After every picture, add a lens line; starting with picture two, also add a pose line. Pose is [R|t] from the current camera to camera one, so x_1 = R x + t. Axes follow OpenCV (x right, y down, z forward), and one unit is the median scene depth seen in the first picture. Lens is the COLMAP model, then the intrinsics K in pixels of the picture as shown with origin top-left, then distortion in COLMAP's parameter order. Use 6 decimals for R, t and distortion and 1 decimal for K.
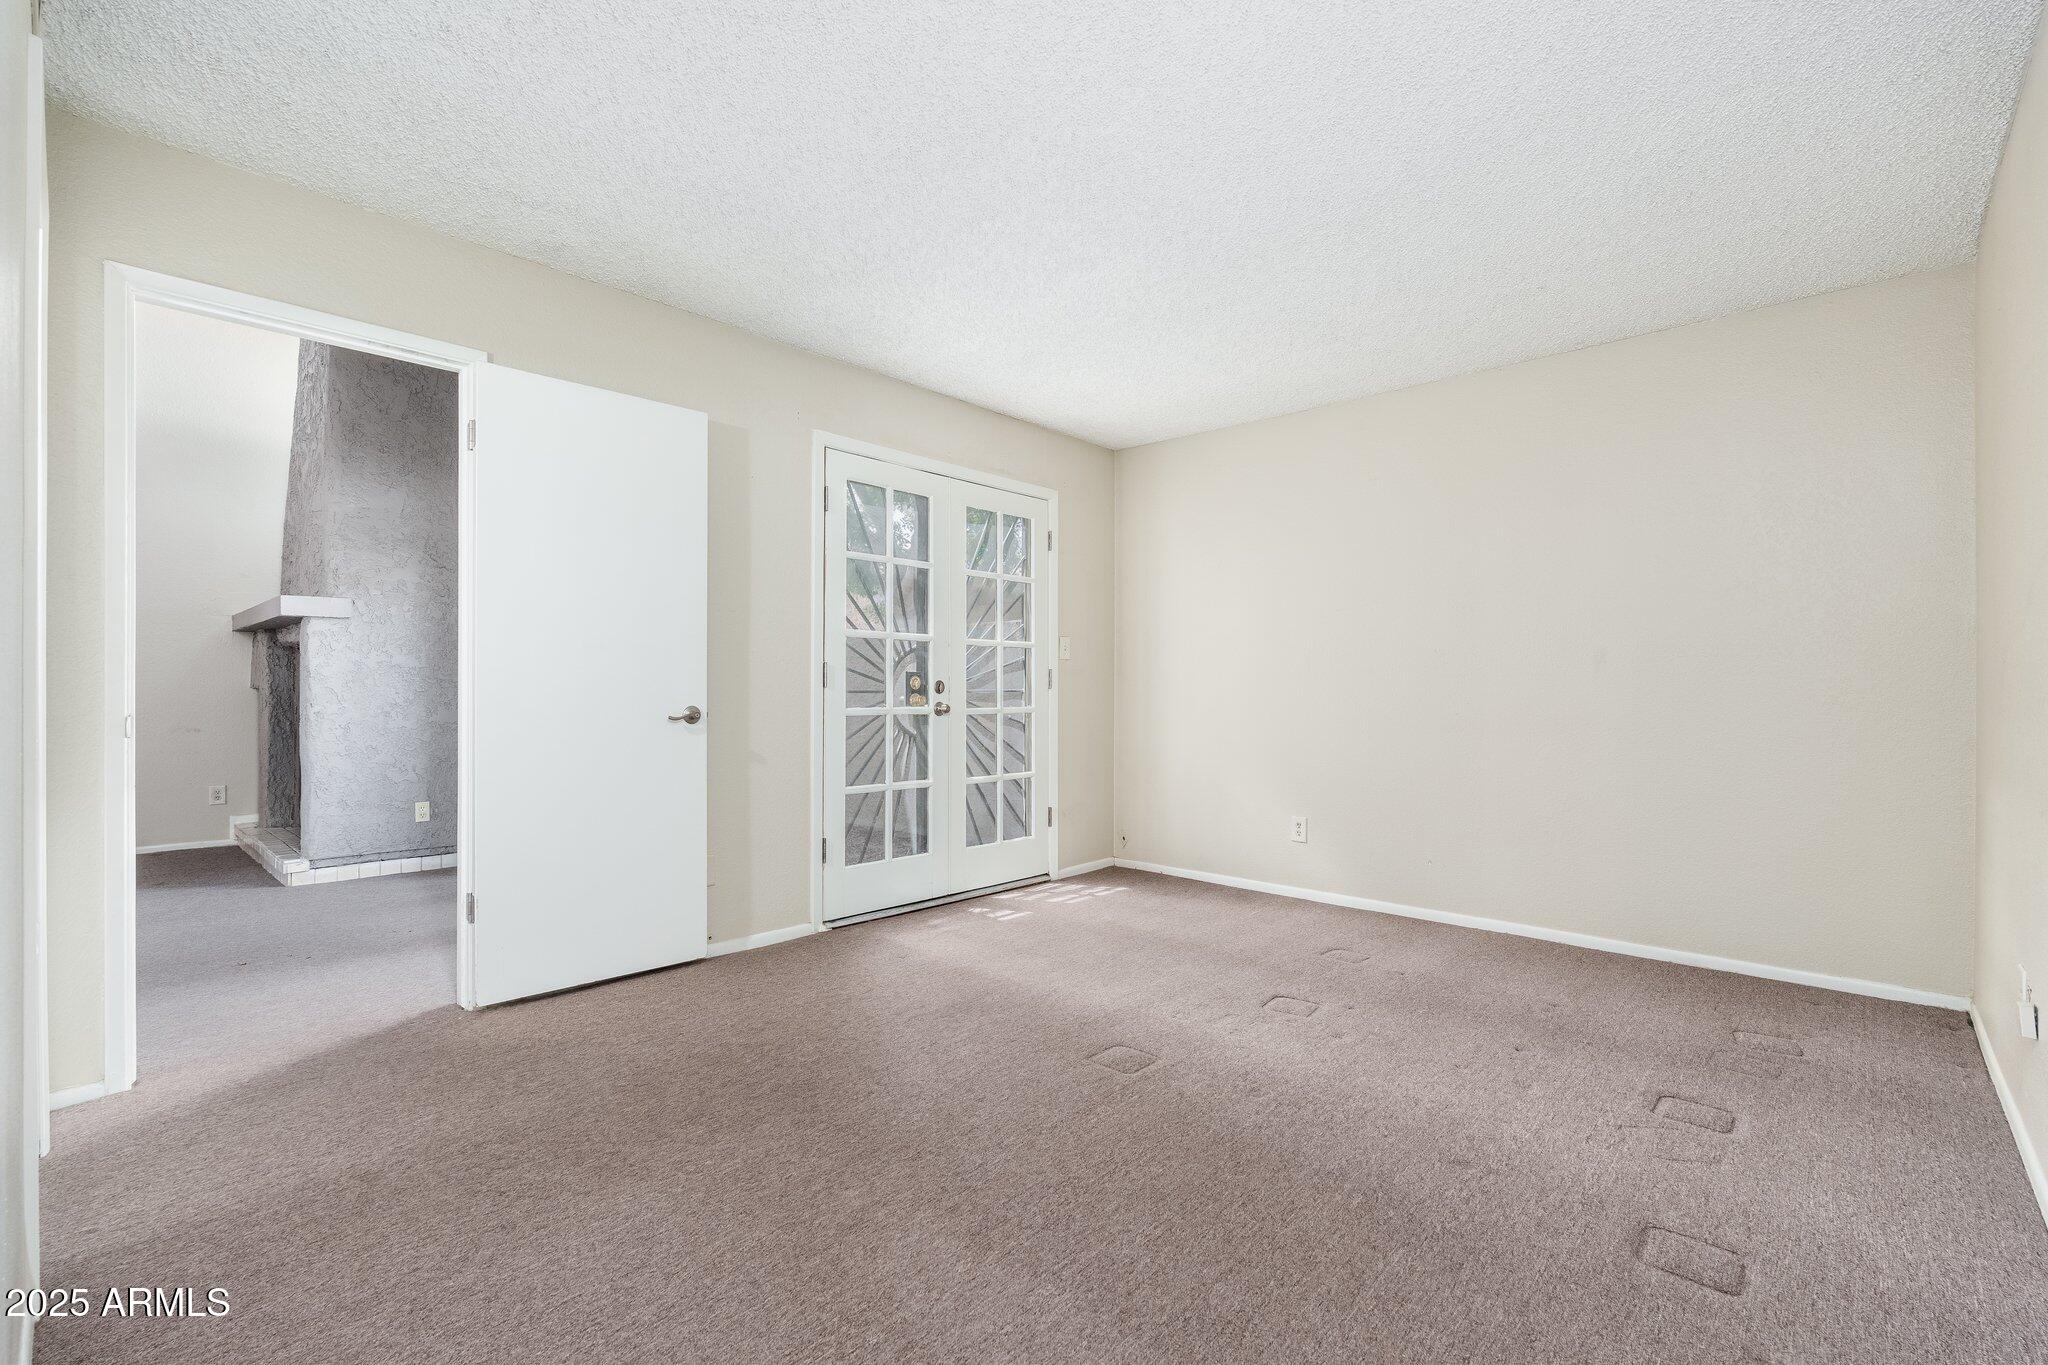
lens RADIAL K [[911.3, 0, 1029.2], [0, 911.3, 690.8], [0, 0, 1]] dist [-0.001933, 0.002044]
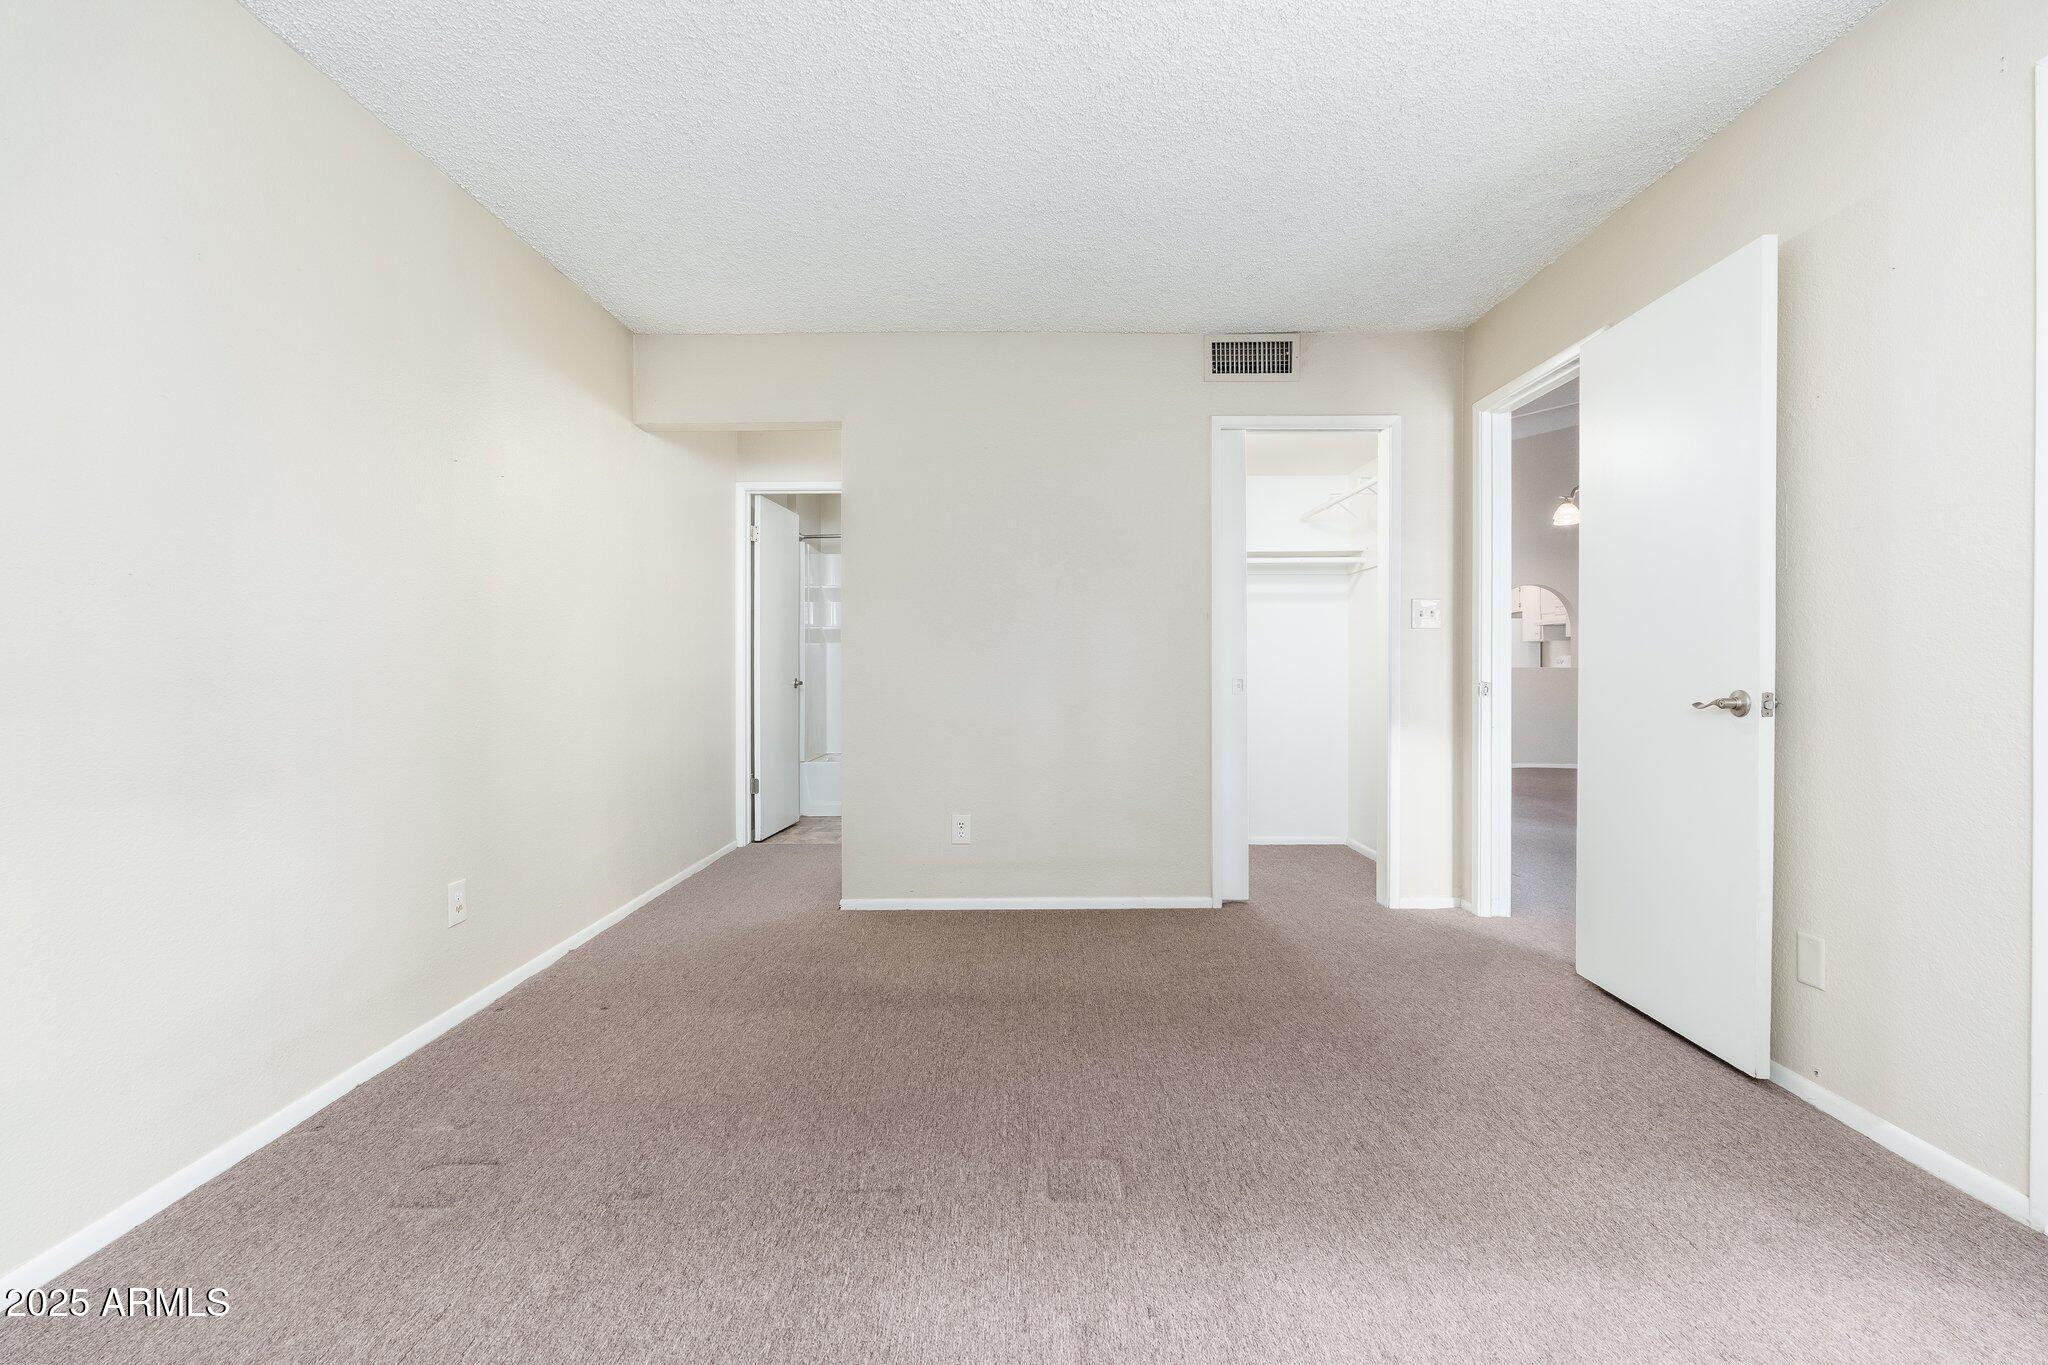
lens RADIAL K [[911.3, 0, 1014.2], [0, 911.3, 668.5], [0, 0, 1]] dist [-0.001933, 0.002044]
pose [[-0.748782, 0.000032, -0.662817, 0.549342], [-0.001188, 0.999998, 0.001390, 0.000742], [0.662816, 0.001829, -0.748780, 1.327787]]
